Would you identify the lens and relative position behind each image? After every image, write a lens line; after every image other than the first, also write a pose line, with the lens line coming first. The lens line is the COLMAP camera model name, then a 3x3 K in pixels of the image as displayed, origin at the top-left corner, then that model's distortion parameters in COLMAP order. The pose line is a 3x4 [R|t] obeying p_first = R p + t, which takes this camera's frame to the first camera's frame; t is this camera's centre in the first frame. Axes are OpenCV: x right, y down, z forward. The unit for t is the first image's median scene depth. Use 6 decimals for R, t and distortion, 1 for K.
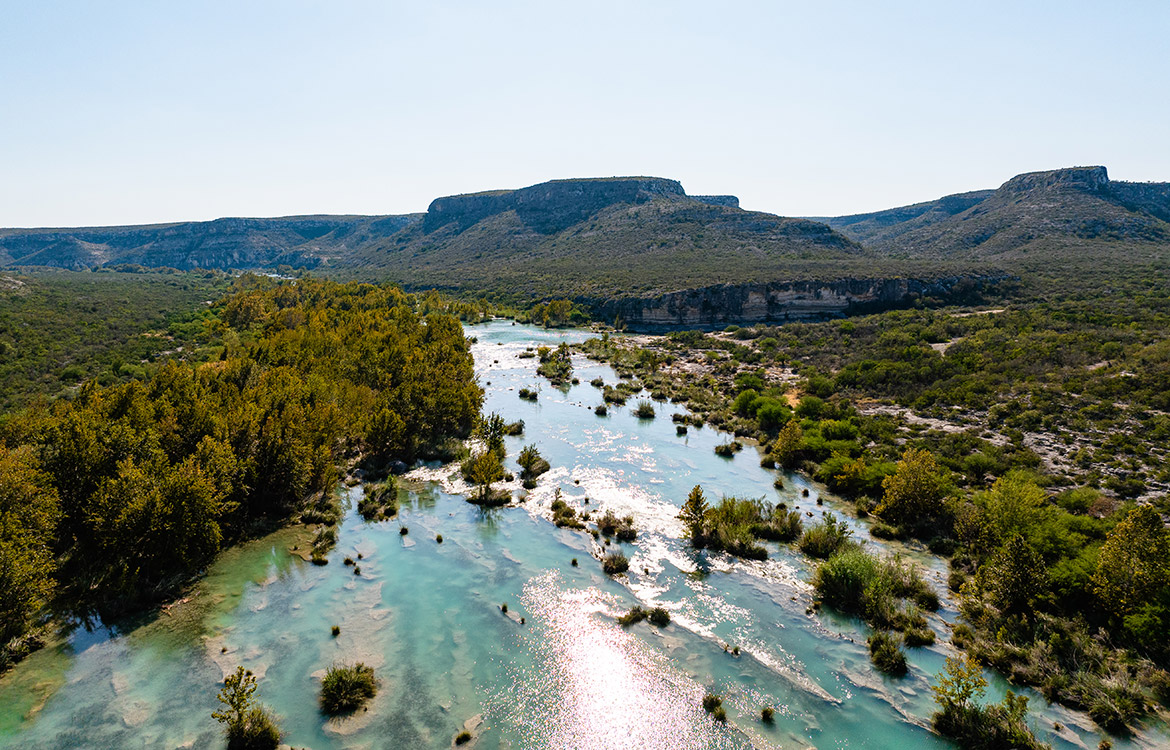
lens RADIAL K [[831.8, 0, 584.6], [0, 831.8, 368.2], [0, 0, 1]] dist [-0.041972, 0.015157]
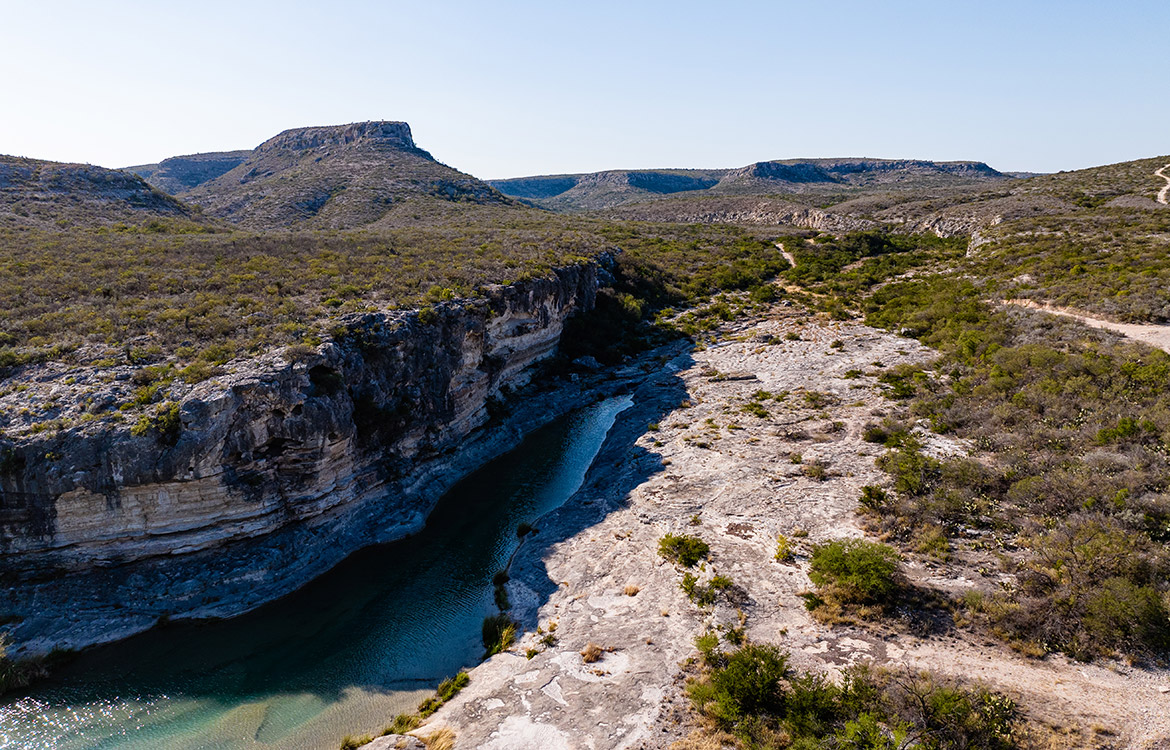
lens RADIAL K [[831.8, 0, 582.5], [0, 831.8, 374.0], [0, 0, 1]] dist [-0.041972, 0.015157]
pose [[0.577782, -0.153155, 0.801693, -0.001566], [0.129012, 0.987026, 0.095582, -0.094184], [-0.805930, 0.048202, 0.590045, 0.761868]]
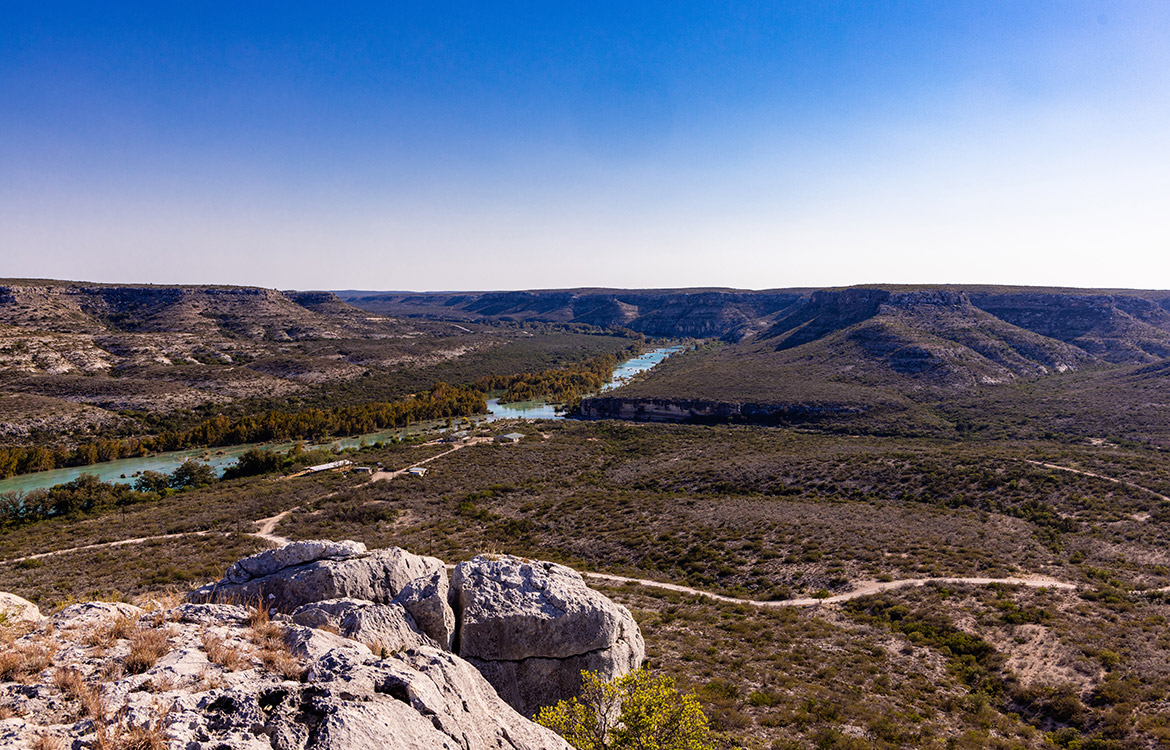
lens RADIAL K [[968.3, 0, 591.4], [0, 968.3, 376.8], [0, 0, 1]] dist [-0.023425, 0.050334]
pose [[0.768866, 0.080269, -0.634351, 1.429509], [-0.116309, 0.993095, -0.015310, -0.102191], [0.628742, 0.085552, 0.772893, -0.682676]]
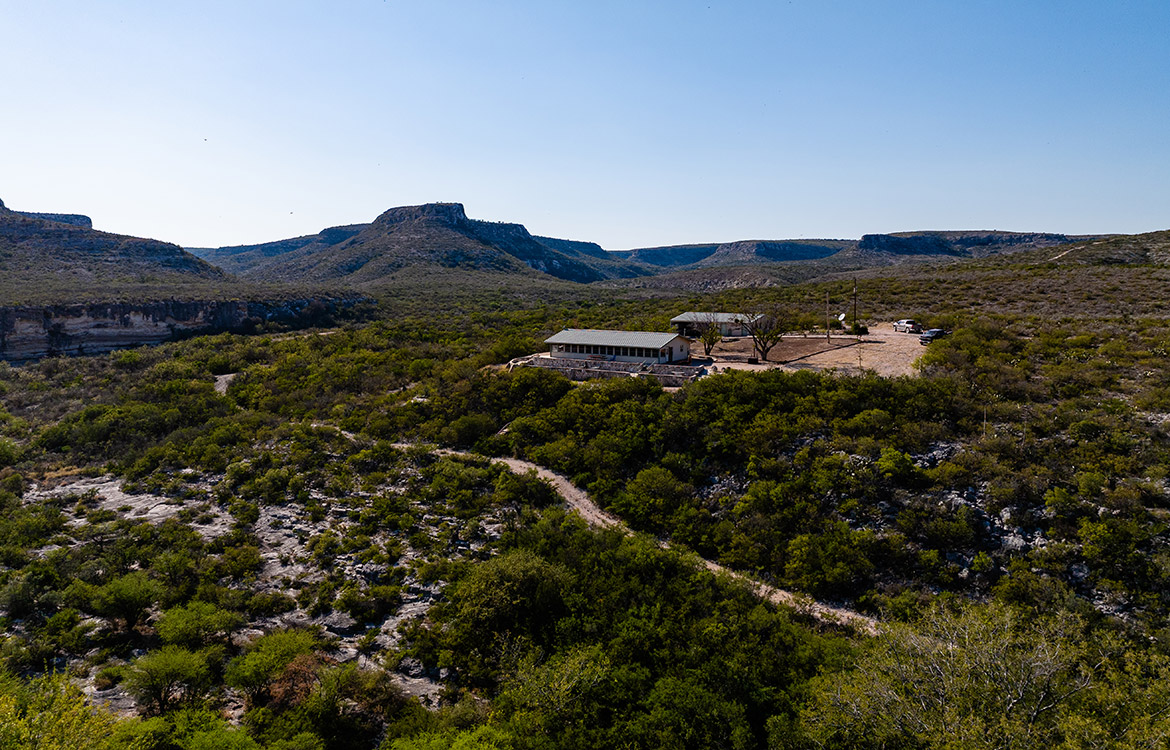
lens RADIAL K [[831.8, 0, 586.0], [0, 831.8, 366.8], [0, 0, 1]] dist [-0.041972, 0.015157]
pose [[0.771891, -0.050860, 0.633717, 0.121547], [0.079131, 0.996729, -0.016391, 0.000834], [-0.630811, 0.062799, 0.773391, 0.129909]]
